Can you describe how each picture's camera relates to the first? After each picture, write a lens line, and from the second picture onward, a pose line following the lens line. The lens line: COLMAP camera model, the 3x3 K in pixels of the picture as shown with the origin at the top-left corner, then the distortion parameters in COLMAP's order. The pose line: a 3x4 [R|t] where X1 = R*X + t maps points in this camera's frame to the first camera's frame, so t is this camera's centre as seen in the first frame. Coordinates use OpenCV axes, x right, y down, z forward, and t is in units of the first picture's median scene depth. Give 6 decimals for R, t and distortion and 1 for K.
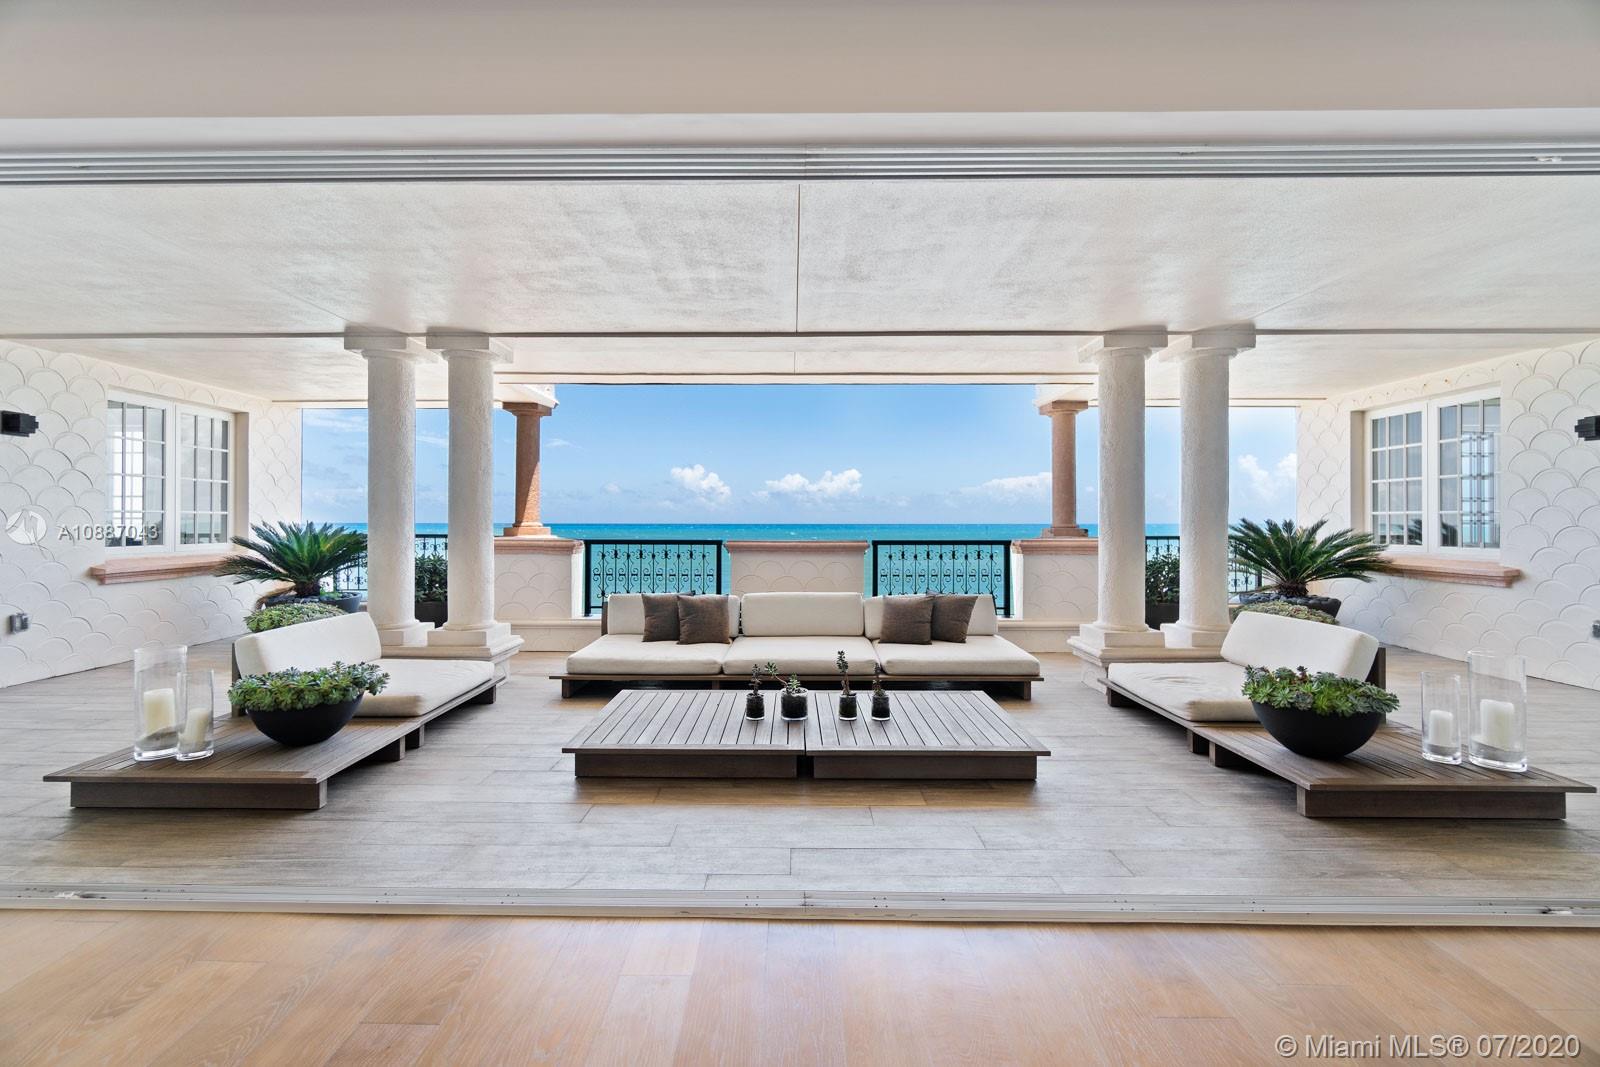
lens RADIAL K [[688.2, 0, 797.3], [0, 688.2, 528.3], [0, 0, 1]] dist [-0.004288, 0.000080]
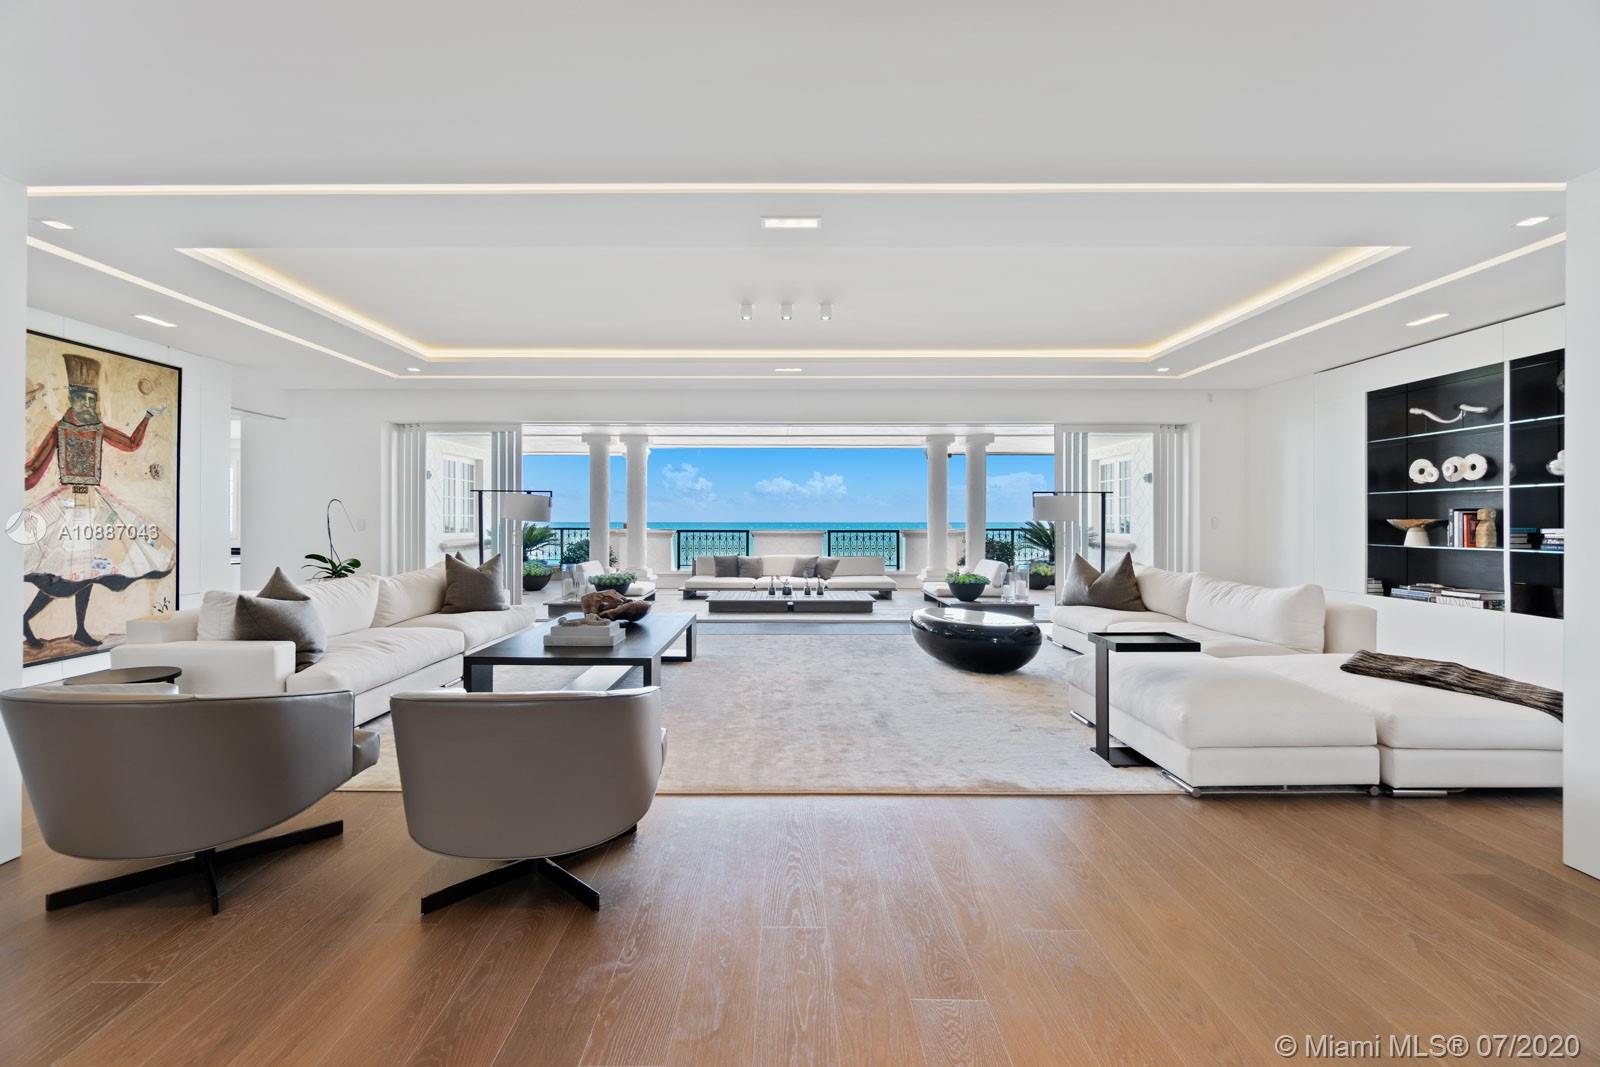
lens RADIAL K [[688.2, 0, 799.0], [0, 688.2, 529.7], [0, 0, 1]] dist [-0.004288, 0.000080]
pose [[0.999850, -0.000666, 0.017333, -0.004369], [0.000612, 0.999995, 0.003122, 0.010400], [-0.017335, -0.003111, 0.999845, -0.918616]]
